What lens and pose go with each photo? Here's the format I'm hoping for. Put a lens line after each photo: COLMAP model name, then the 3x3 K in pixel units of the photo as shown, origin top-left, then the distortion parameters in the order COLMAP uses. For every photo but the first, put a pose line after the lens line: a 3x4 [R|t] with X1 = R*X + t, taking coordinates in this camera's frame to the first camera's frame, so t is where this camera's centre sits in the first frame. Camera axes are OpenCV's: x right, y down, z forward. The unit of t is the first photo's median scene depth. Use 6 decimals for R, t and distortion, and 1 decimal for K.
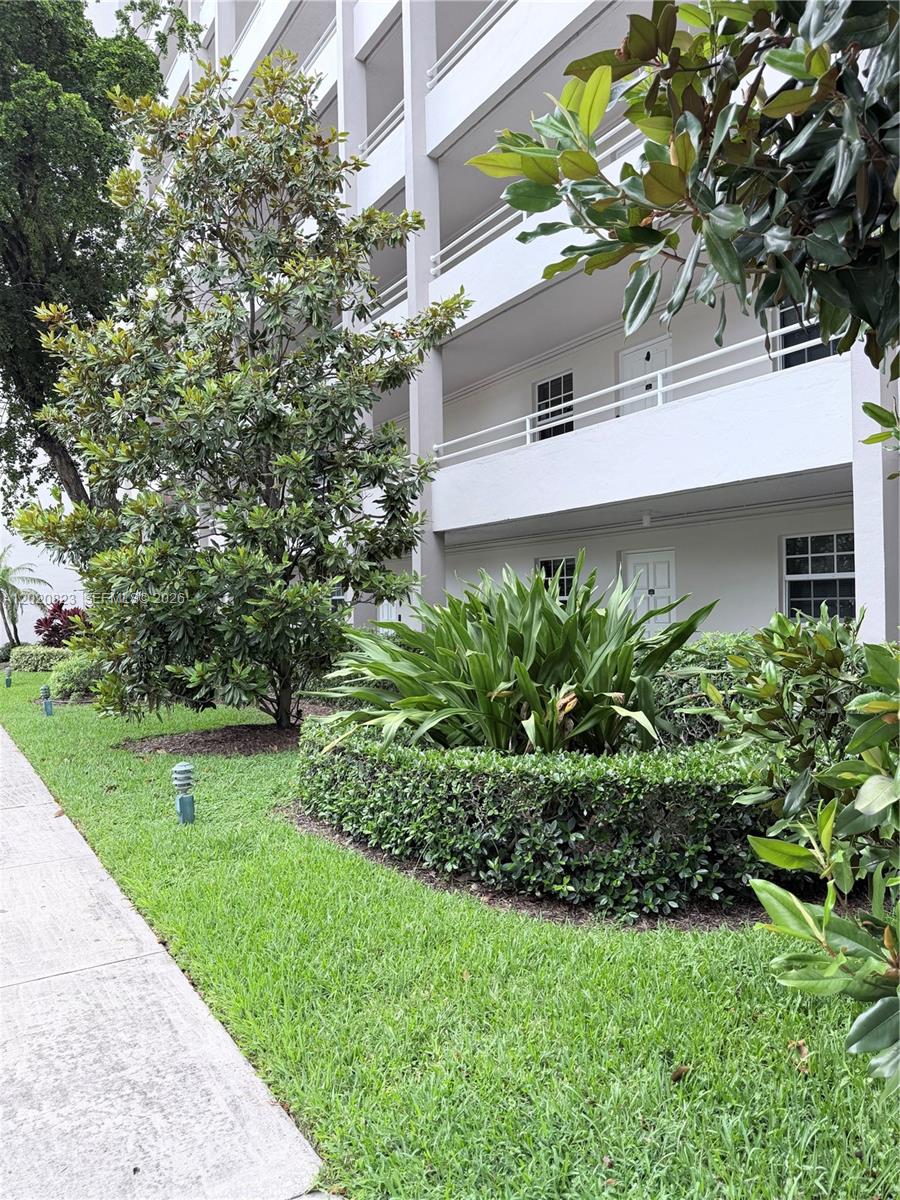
lens RADIAL K [[860.1, 0, 459.7], [0, 860.1, 603.9], [0, 0, 1]] dist [0.058610, -0.058440]
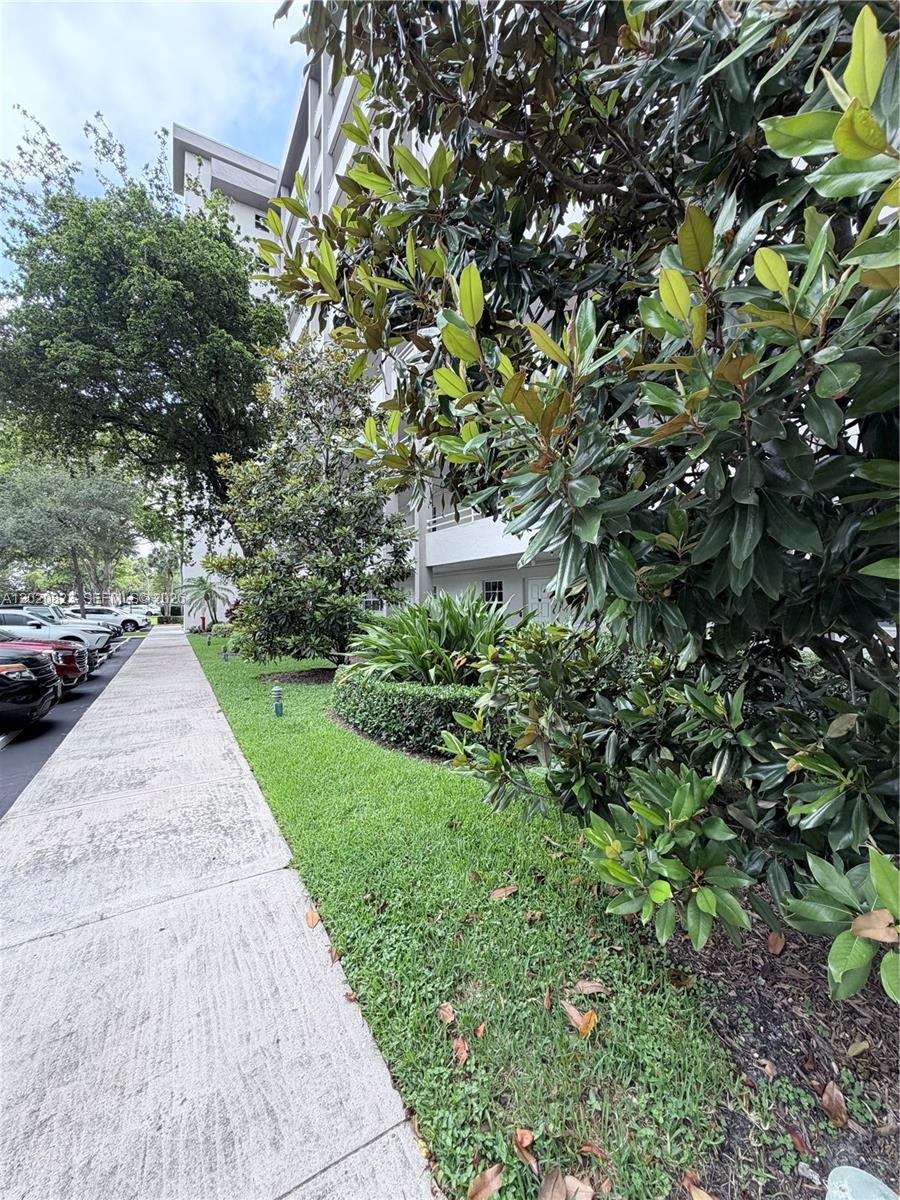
lens RADIAL K [[481.2, 0, 450.2], [0, 481.2, 603.2], [0, 0, 1]] dist [0.002501, 0.000650]
pose [[0.999581, 0.010489, -0.026960, 0.082659], [-0.010403, 0.999940, 0.003335, -0.013917], [0.026993, -0.003053, 0.999631, -0.078646]]
